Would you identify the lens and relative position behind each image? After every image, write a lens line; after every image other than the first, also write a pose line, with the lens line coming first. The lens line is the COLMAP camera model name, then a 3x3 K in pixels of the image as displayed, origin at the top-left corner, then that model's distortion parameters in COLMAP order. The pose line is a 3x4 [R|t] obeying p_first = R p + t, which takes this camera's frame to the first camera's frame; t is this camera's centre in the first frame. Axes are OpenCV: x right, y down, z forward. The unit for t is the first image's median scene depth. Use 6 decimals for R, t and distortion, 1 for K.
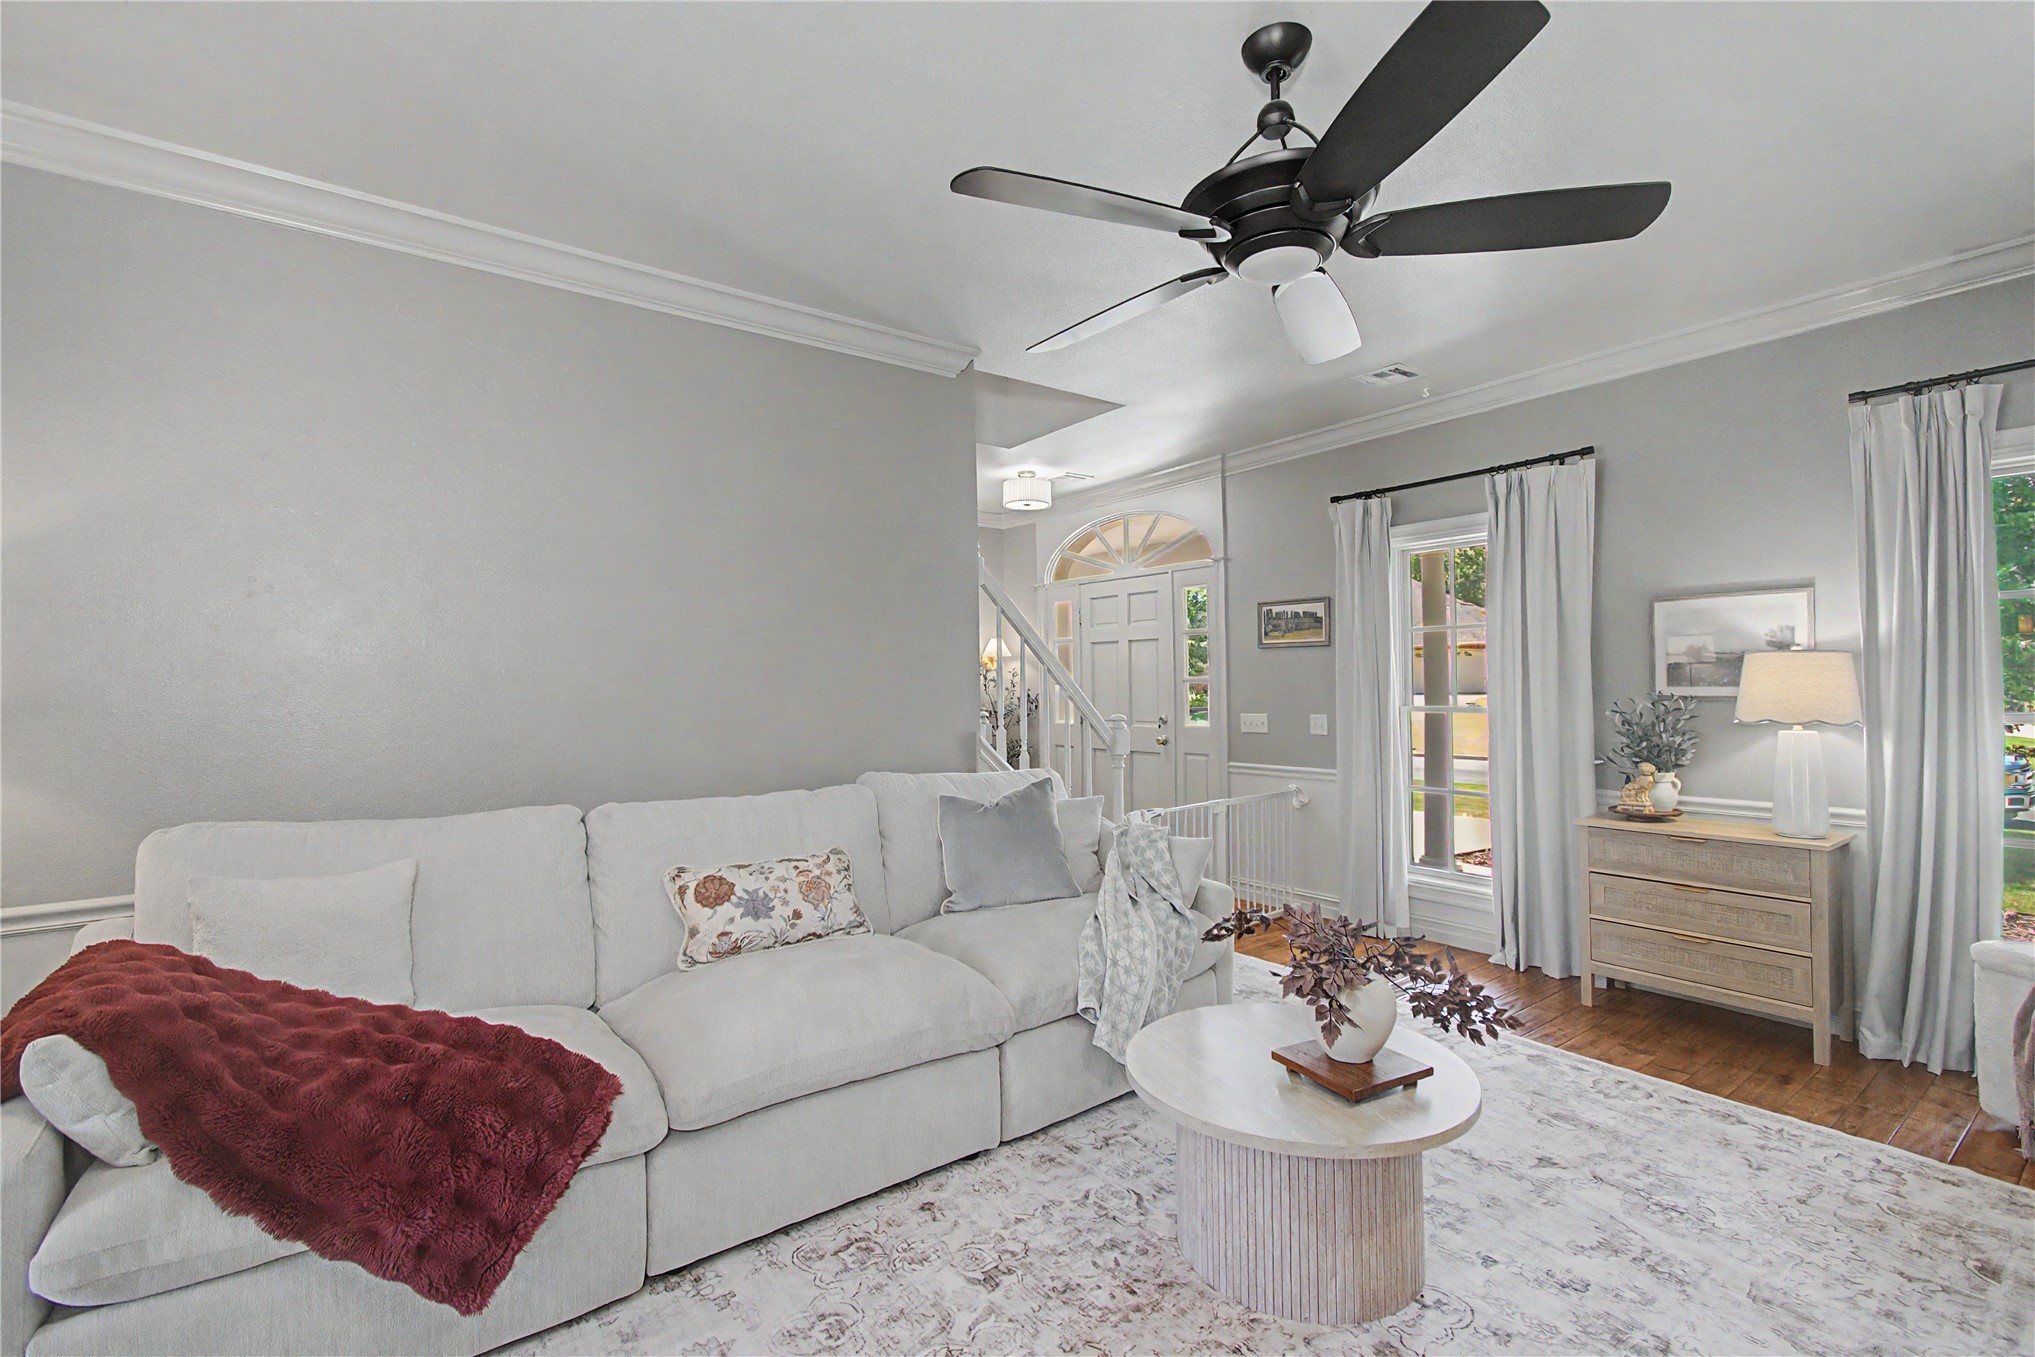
lens RADIAL K [[916.3, 0, 1014.2], [0, 916.3, 688.5], [0, 0, 1]] dist [-0.011721, 0.000063]
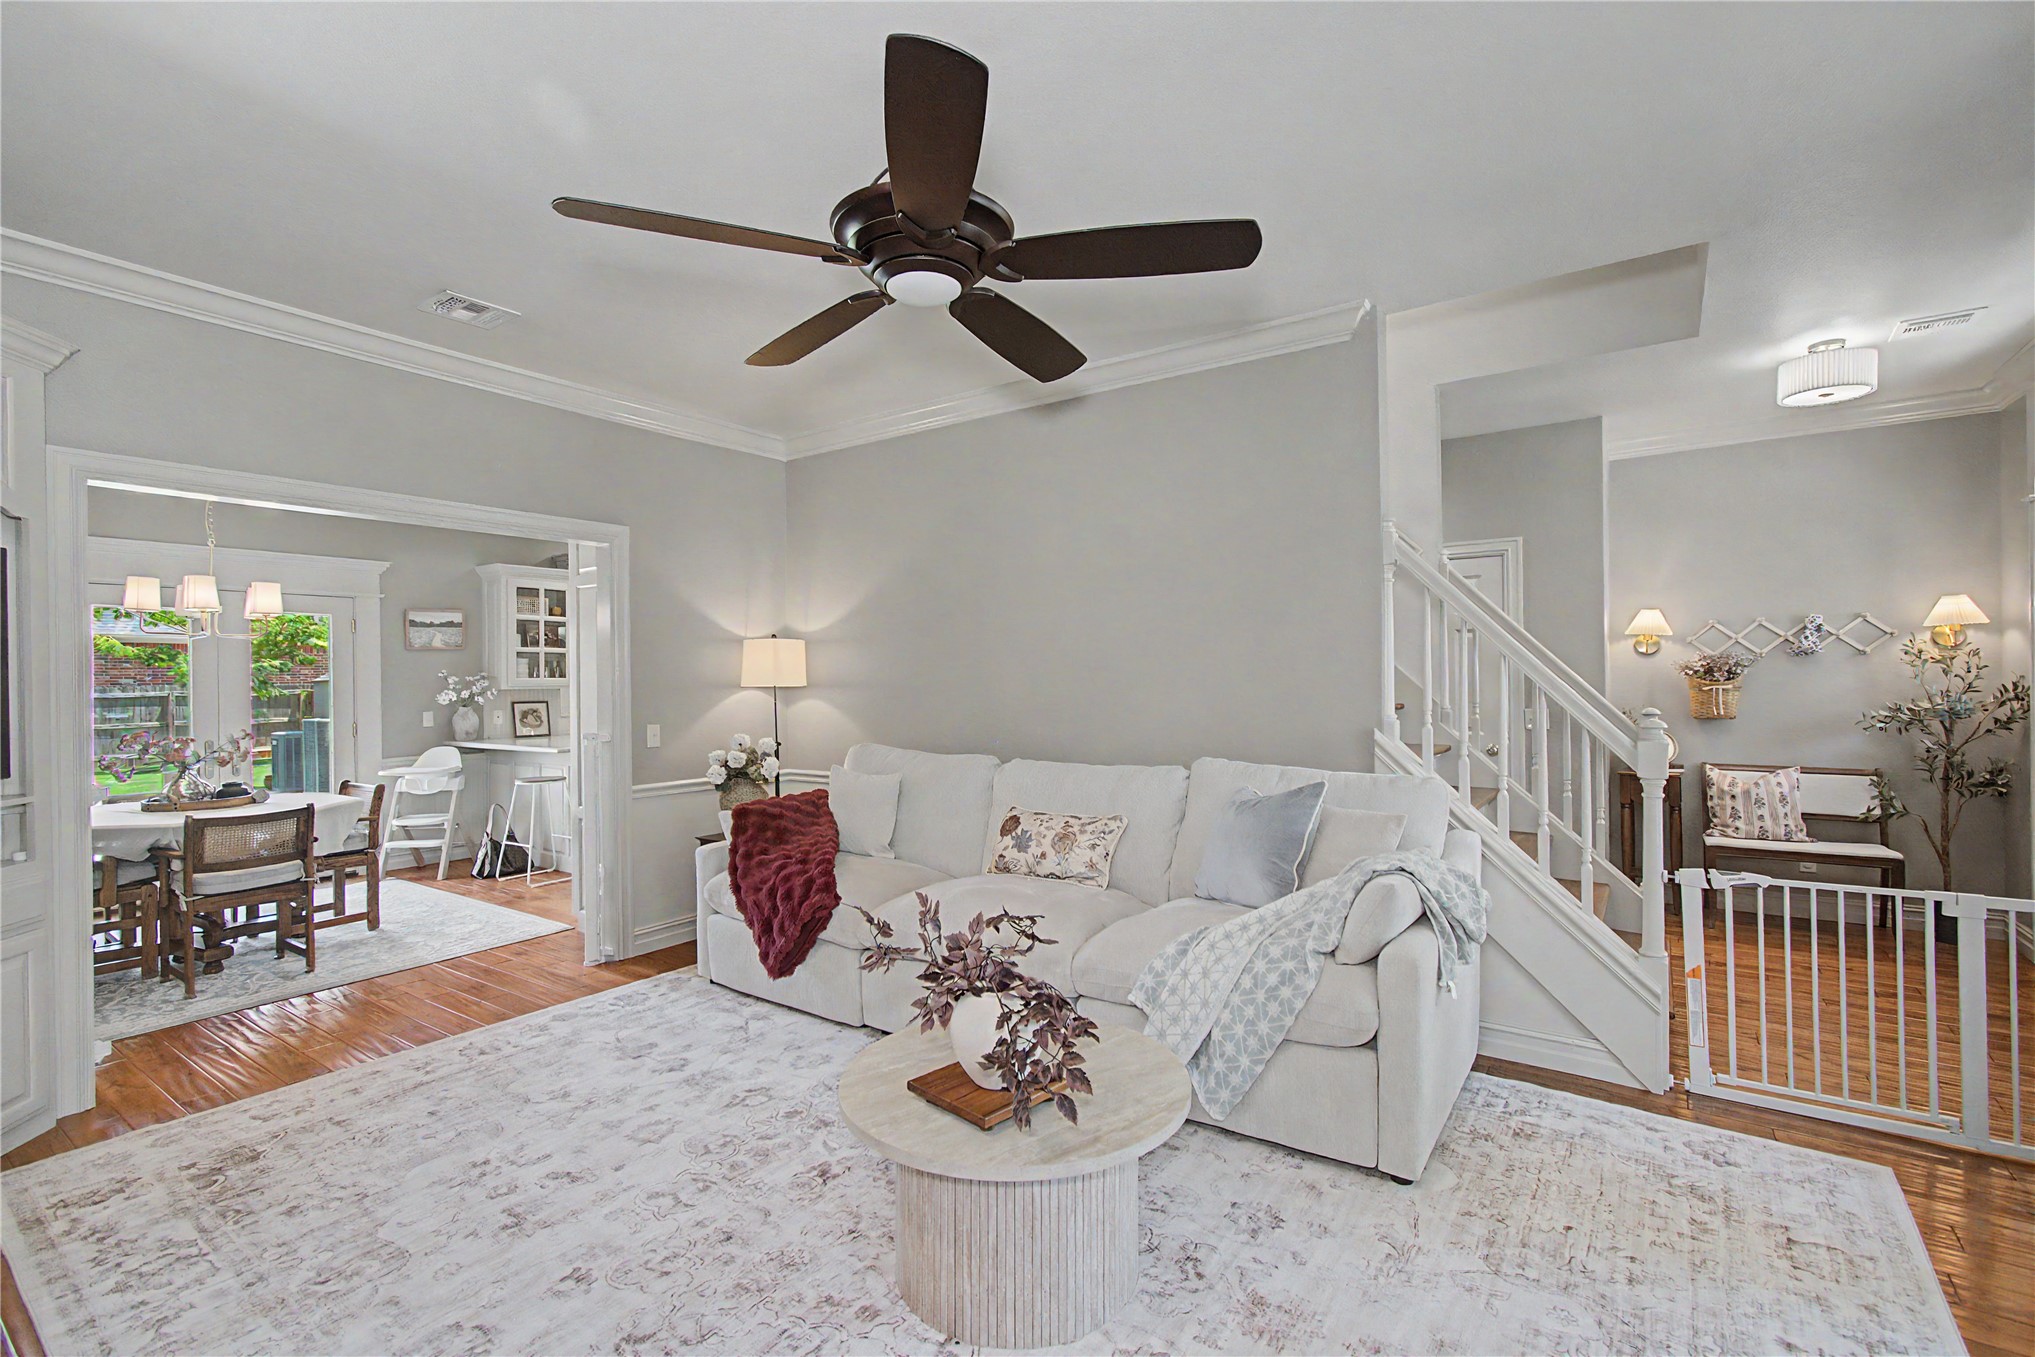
lens RADIAL K [[917.4, 0, 1013.7], [0, 917.4, 672.8], [0, 0, 1]] dist [-0.000442, 0.000103]
pose [[0.341334, 0.011082, -0.939877, 0.992511], [0.005012, 0.999895, 0.013610, -0.029884], [0.939929, -0.009356, 0.341243, 0.536237]]
